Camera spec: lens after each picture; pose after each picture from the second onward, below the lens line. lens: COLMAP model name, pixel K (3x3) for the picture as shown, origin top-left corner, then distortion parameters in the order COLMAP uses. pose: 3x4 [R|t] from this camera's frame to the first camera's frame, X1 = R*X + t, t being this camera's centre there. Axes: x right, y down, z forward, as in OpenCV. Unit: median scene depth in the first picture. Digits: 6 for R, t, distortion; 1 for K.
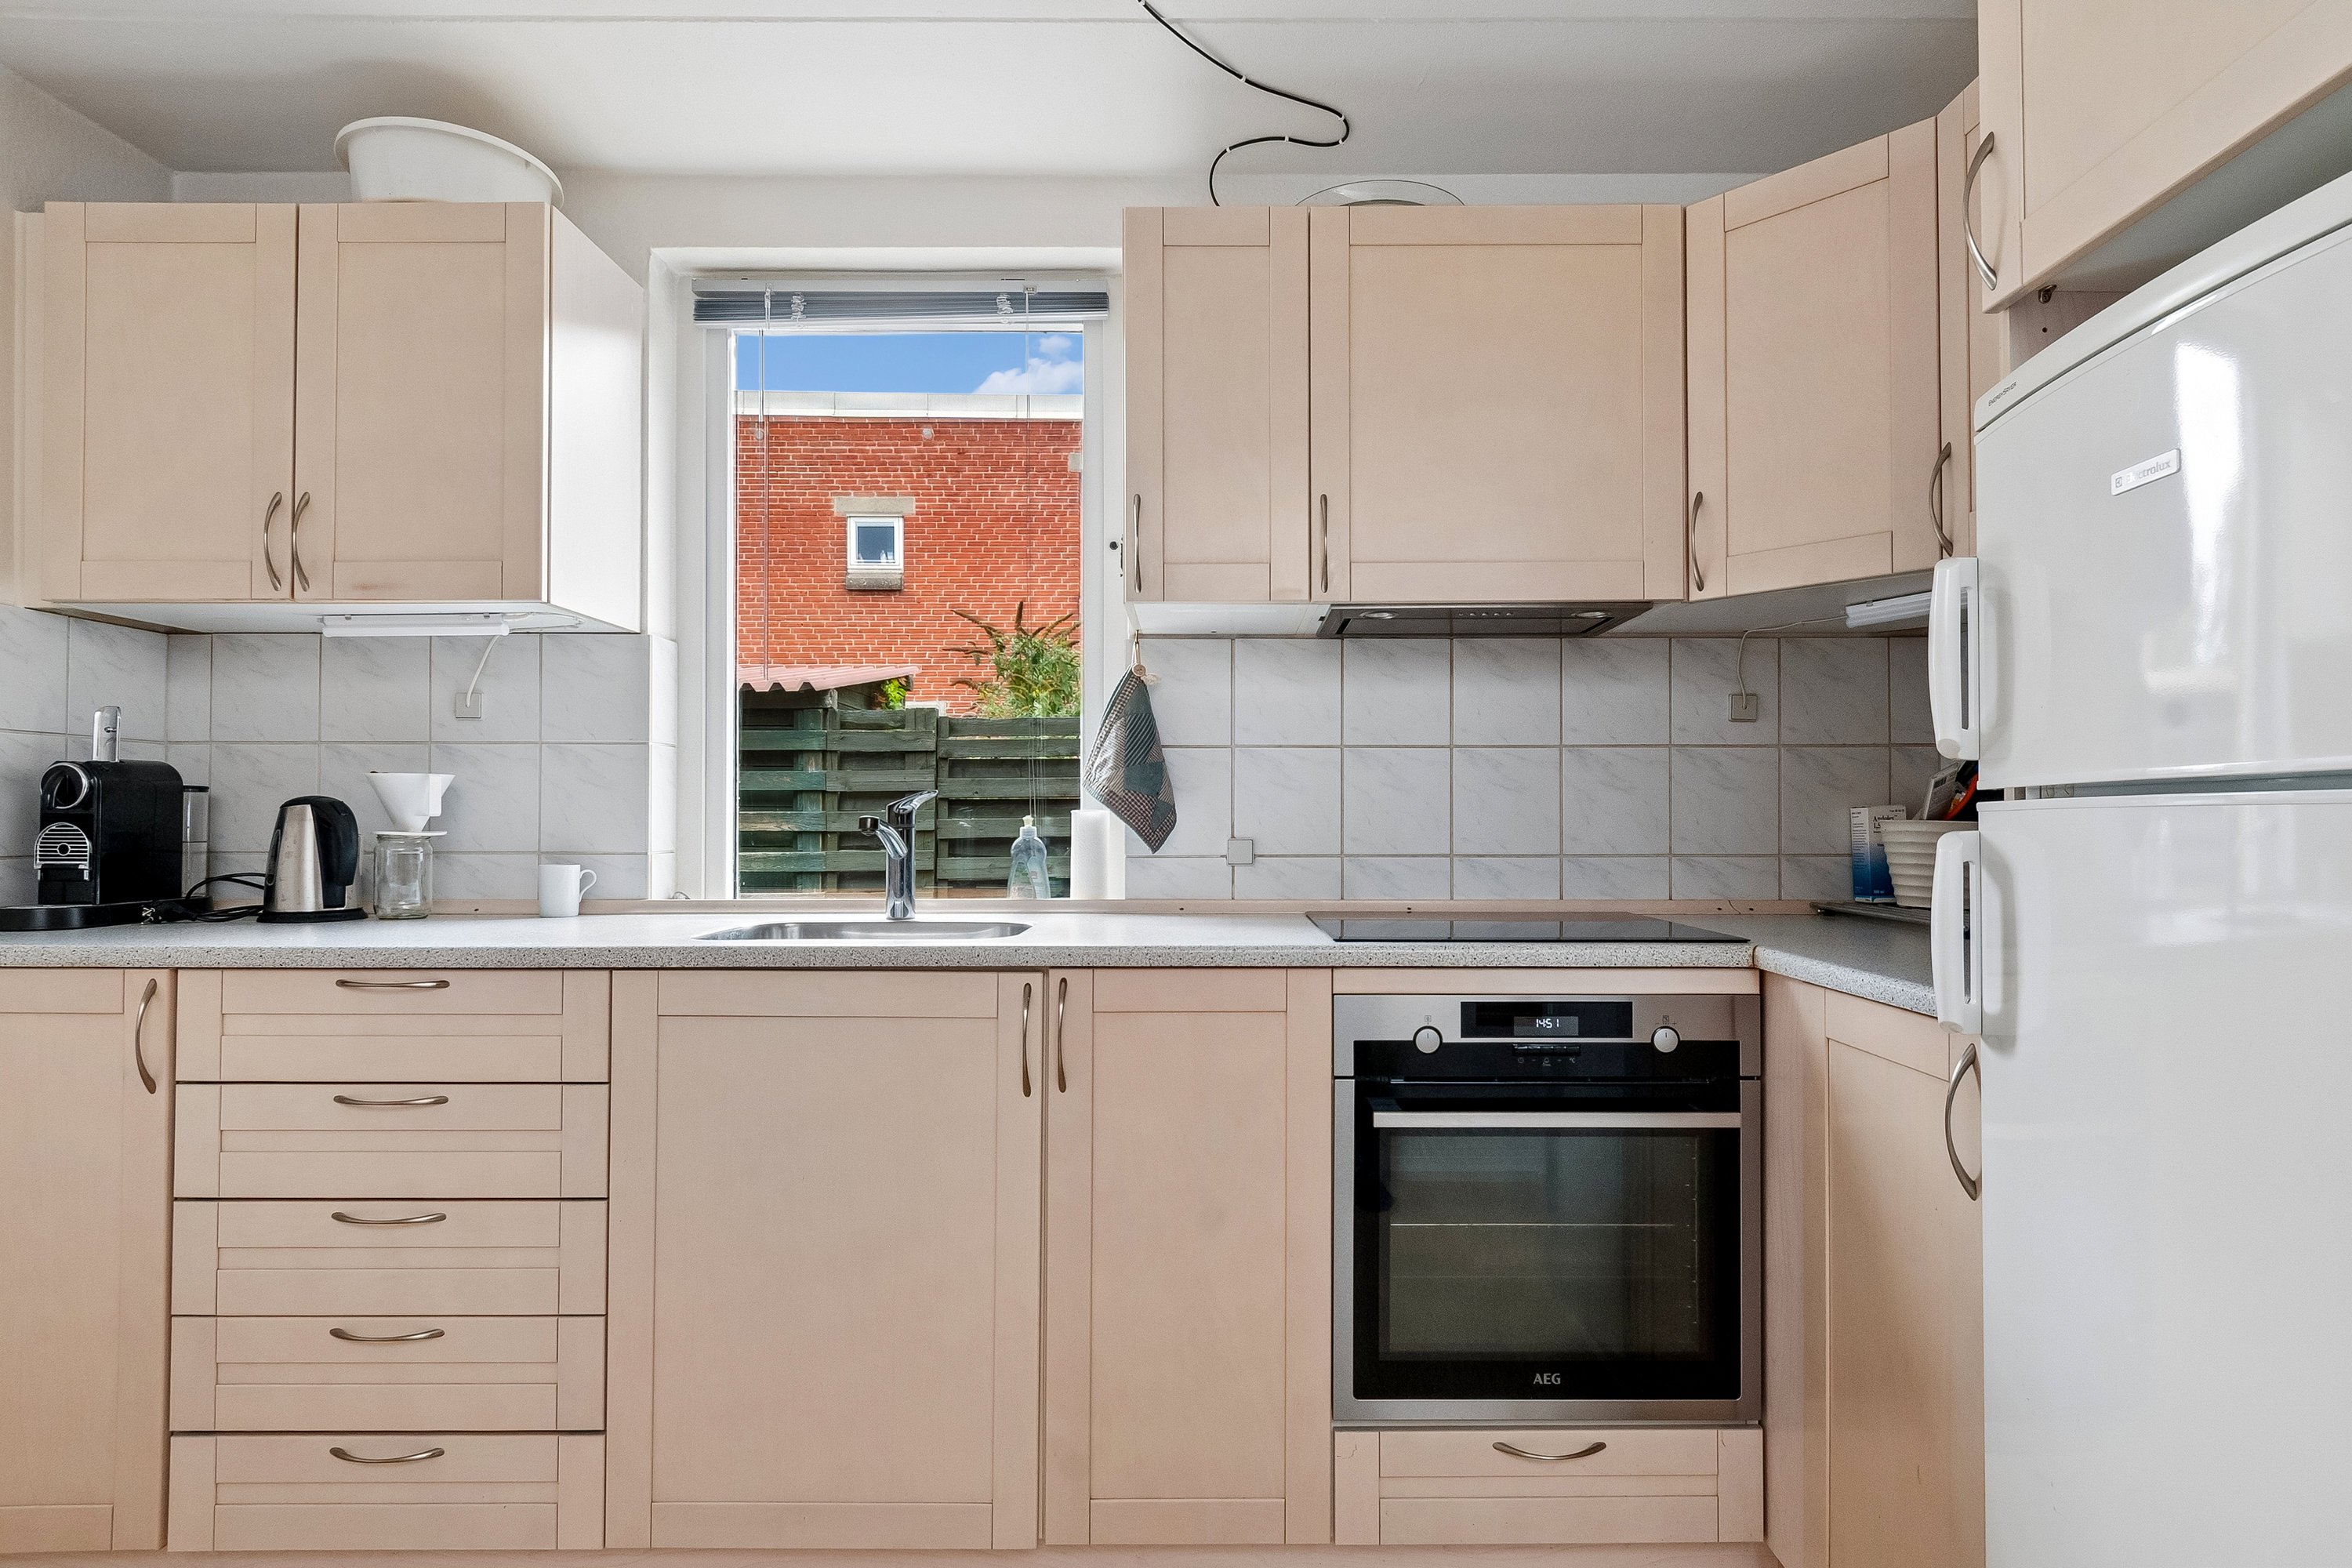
lens RADIAL K [[1294.2, 0, 1181.3], [0, 1294.2, 791.1], [0, 0, 1]] dist [0.011006, -0.014346]
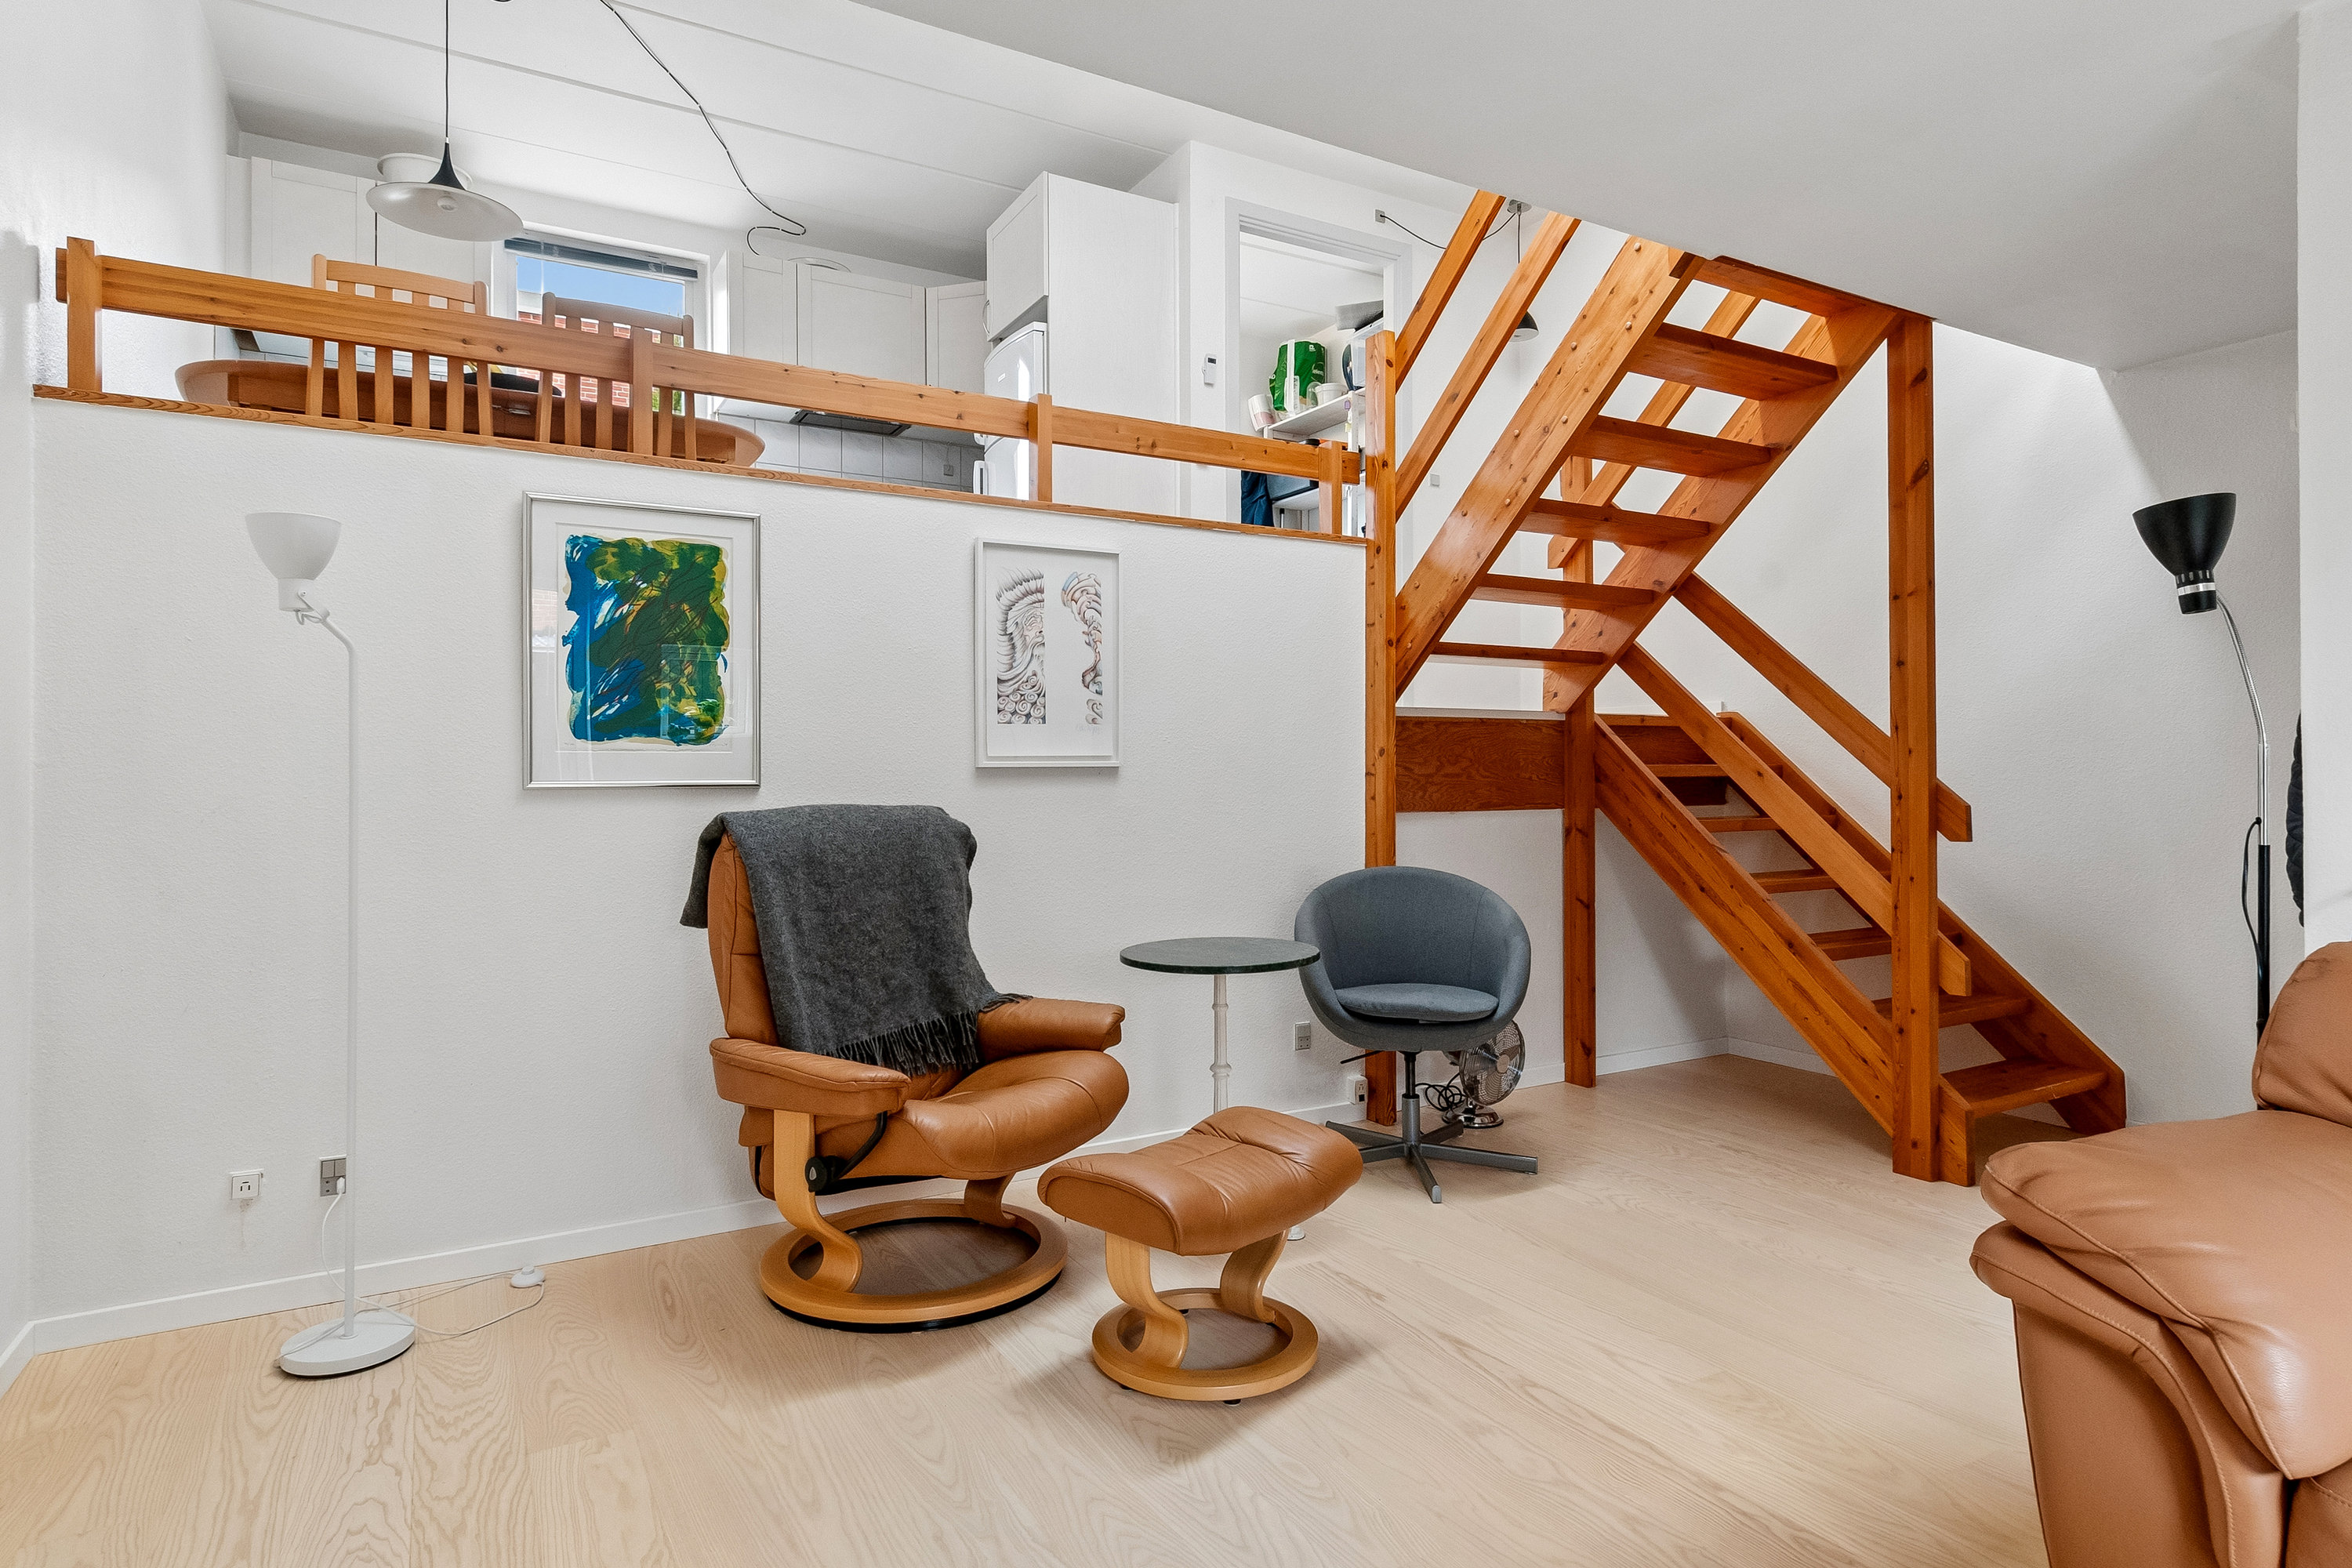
lens RADIAL K [[1294.2, 0, 1181.3], [0, 1294.2, 791.1], [0, 0, 1]] dist [0.011006, -0.014346]
pose [[0.855788, -0.003314, 0.517316, -0.572972], [-0.012142, 0.999575, 0.026490, 0.537584], [-0.517184, -0.028951, 0.855384, -1.650584]]
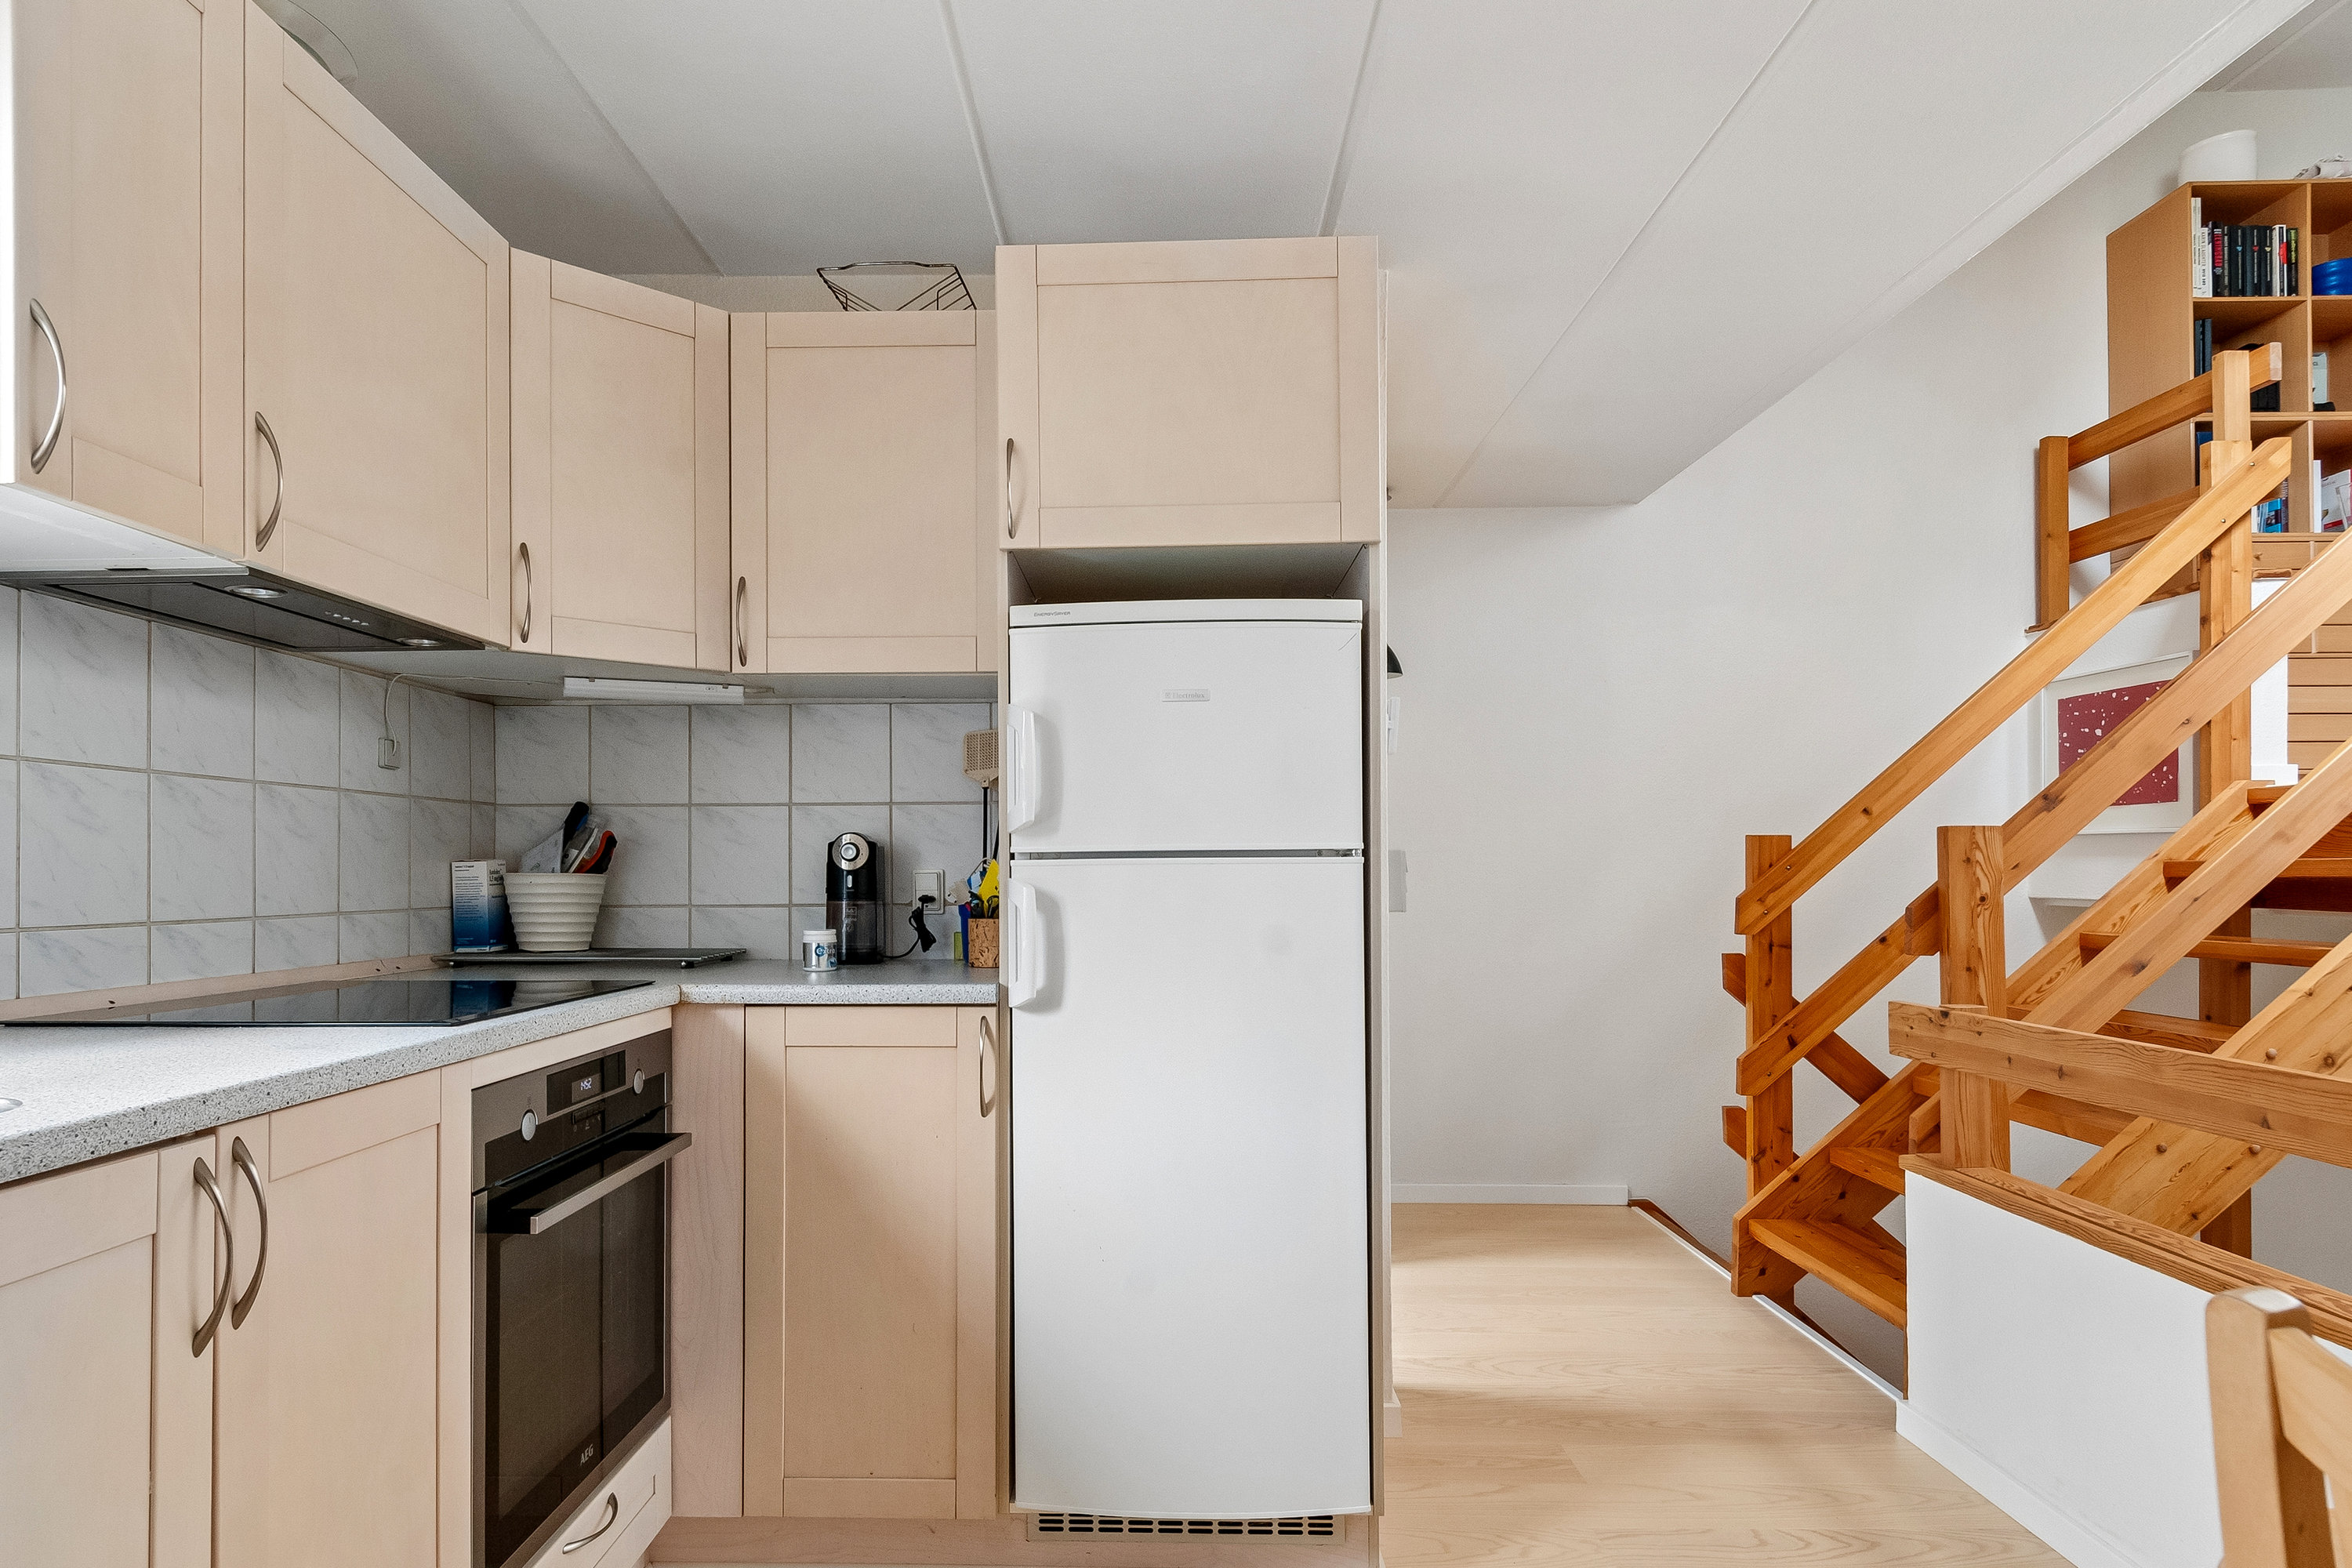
lens RADIAL K [[1312.6, 0, 1162.8], [0, 1312.6, 865.0], [0, 0, 1]] dist [-0.001849, -0.000638]
pose [[0.009756, 0.005899, 0.999935, -0.521307], [-0.012928, 0.999900, -0.005773, 0.014575], [-0.999869, -0.012871, 0.009831, 0.439285]]
